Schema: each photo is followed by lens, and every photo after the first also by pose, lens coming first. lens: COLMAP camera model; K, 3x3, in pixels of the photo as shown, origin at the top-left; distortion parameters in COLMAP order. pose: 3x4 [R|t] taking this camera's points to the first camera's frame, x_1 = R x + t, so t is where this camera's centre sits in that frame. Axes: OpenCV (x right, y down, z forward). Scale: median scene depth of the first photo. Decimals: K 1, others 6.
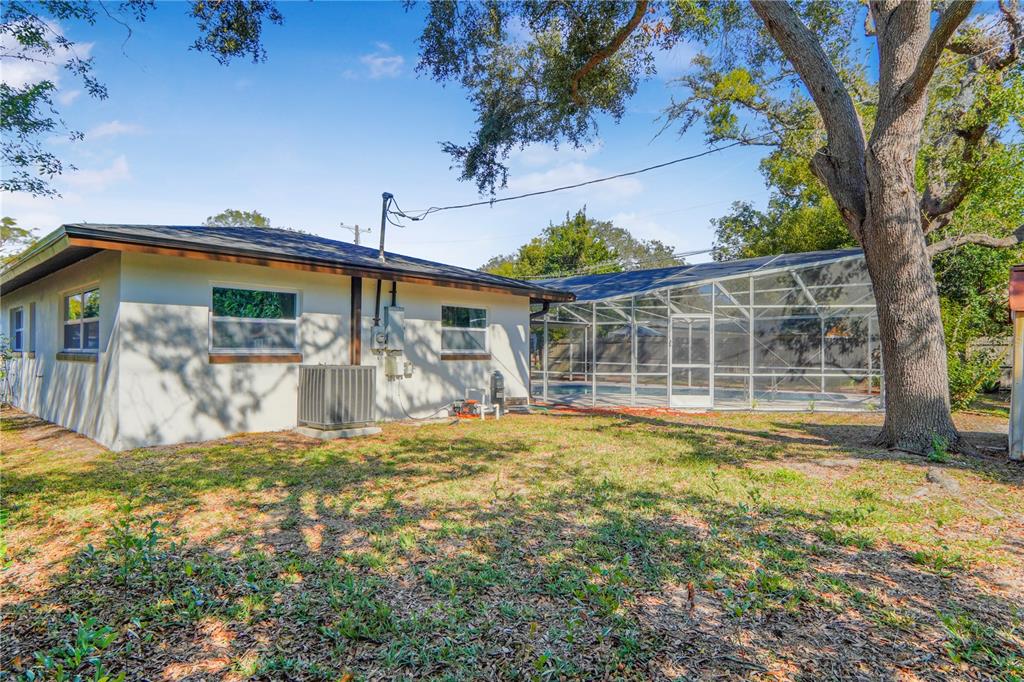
lens RADIAL K [[561.6, 0, 511.5], [0, 561.6, 336.6], [0, 0, 1]] dist [0.001963, -0.000115]
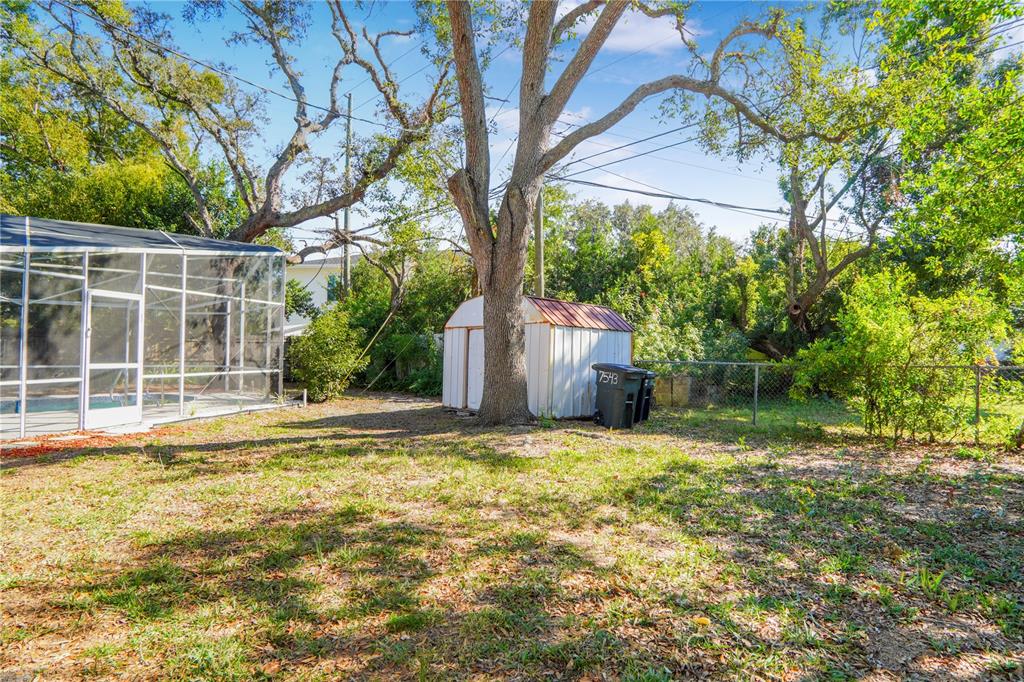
lens RADIAL K [[544.8, 0, 512.0], [0, 544.8, 341.0], [0, 0, 1]] dist [-0.018478, -0.000207]
pose [[0.125911, 0.016433, 0.991905, -0.292544], [-0.035405, 0.999300, -0.012062, 0.011534], [-0.991410, -0.033599, 0.126405, 0.425712]]
